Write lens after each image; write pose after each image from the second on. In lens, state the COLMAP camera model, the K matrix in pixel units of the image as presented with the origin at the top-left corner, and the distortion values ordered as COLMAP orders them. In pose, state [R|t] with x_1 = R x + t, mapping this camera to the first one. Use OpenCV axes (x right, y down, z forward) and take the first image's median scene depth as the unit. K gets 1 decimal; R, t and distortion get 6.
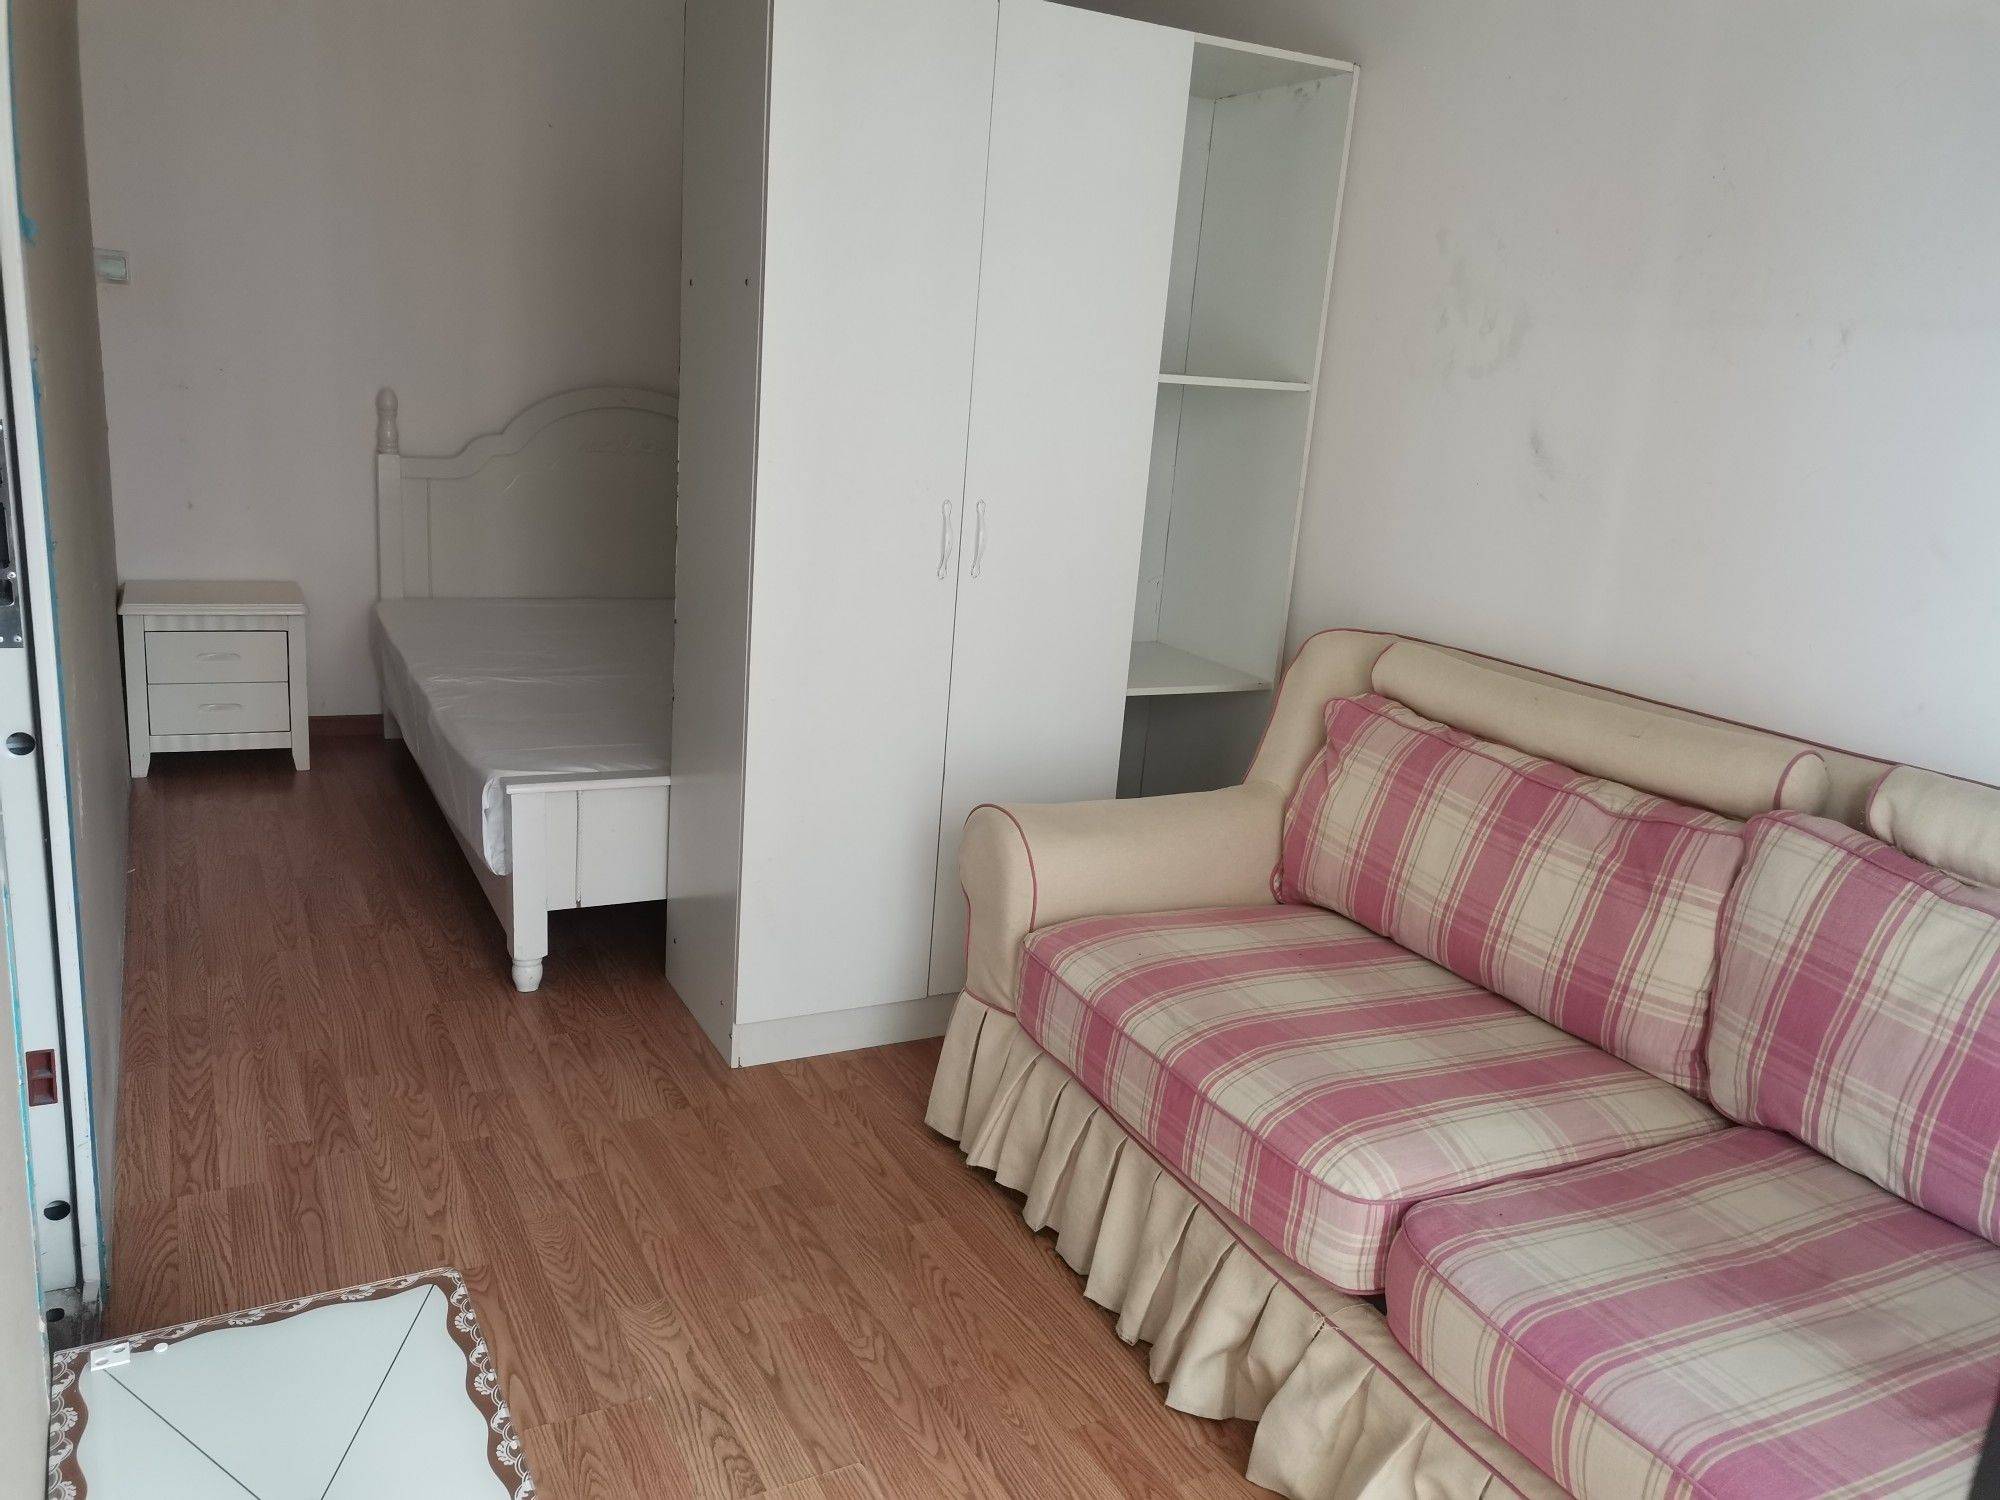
lens RADIAL K [[1529.9, 0, 1000.0], [0, 1529.9, 750.0], [0, 0, 1]] dist [0.058023, -0.002515]
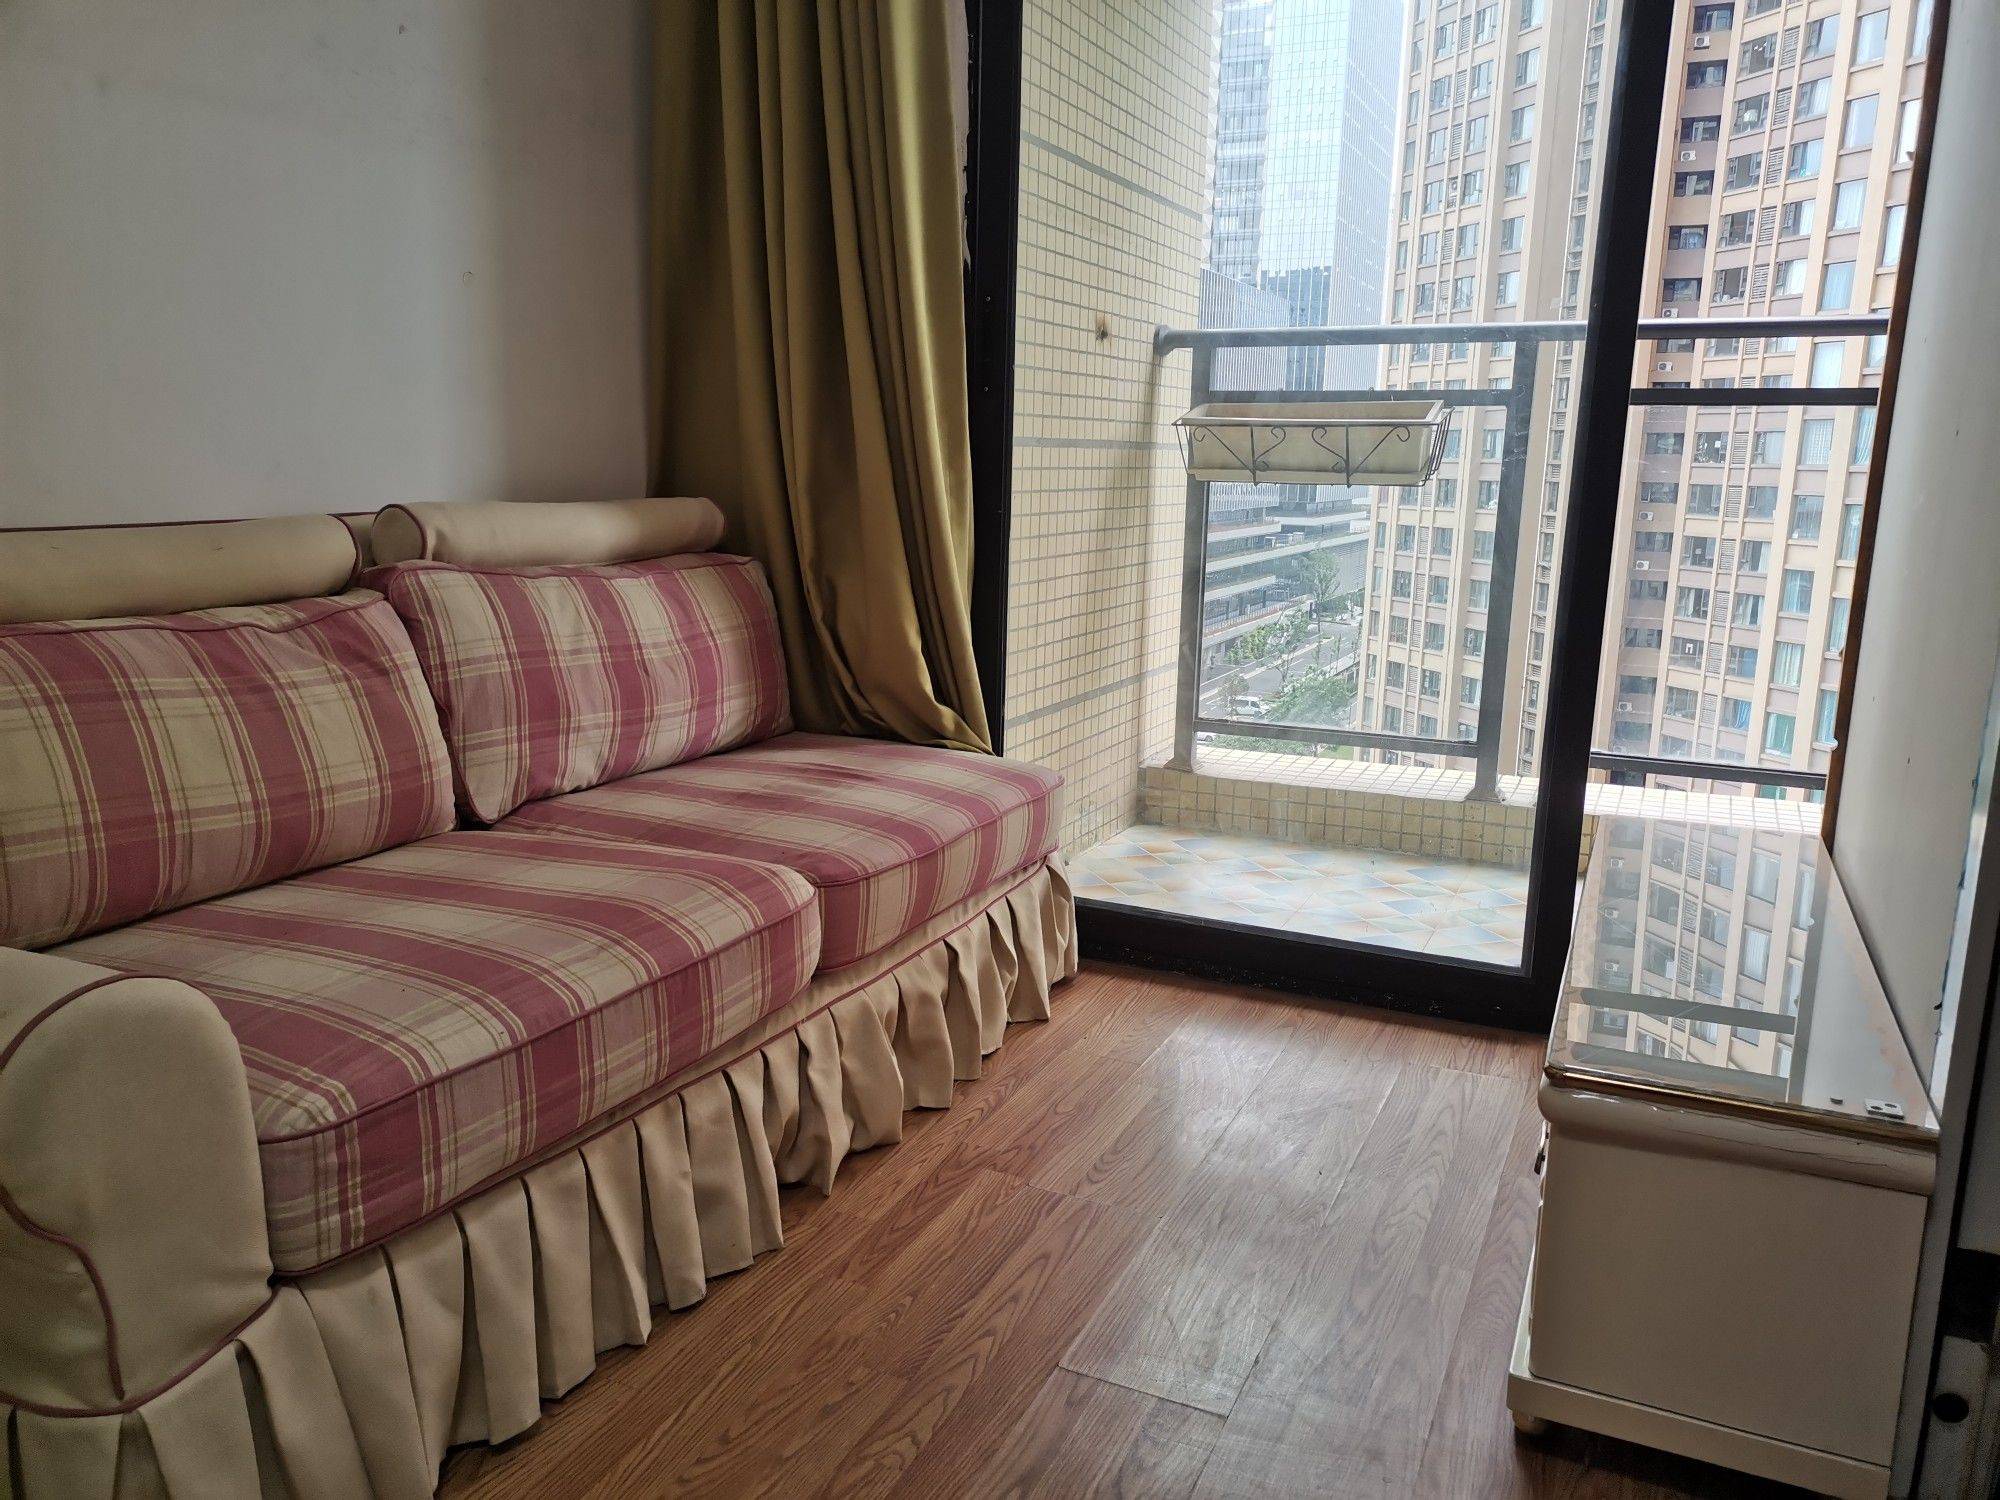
lens RADIAL K [[1529.9, 0, 1000.0], [0, 1529.9, 750.0], [0, 0, 1]] dist [0.058023, -0.002515]
pose [[-0.604736, -0.234096, 0.761244, -0.650946], [0.137004, 0.911000, 0.388985, -0.217957], [-0.784553, 0.339527, -0.518843, 1.337037]]
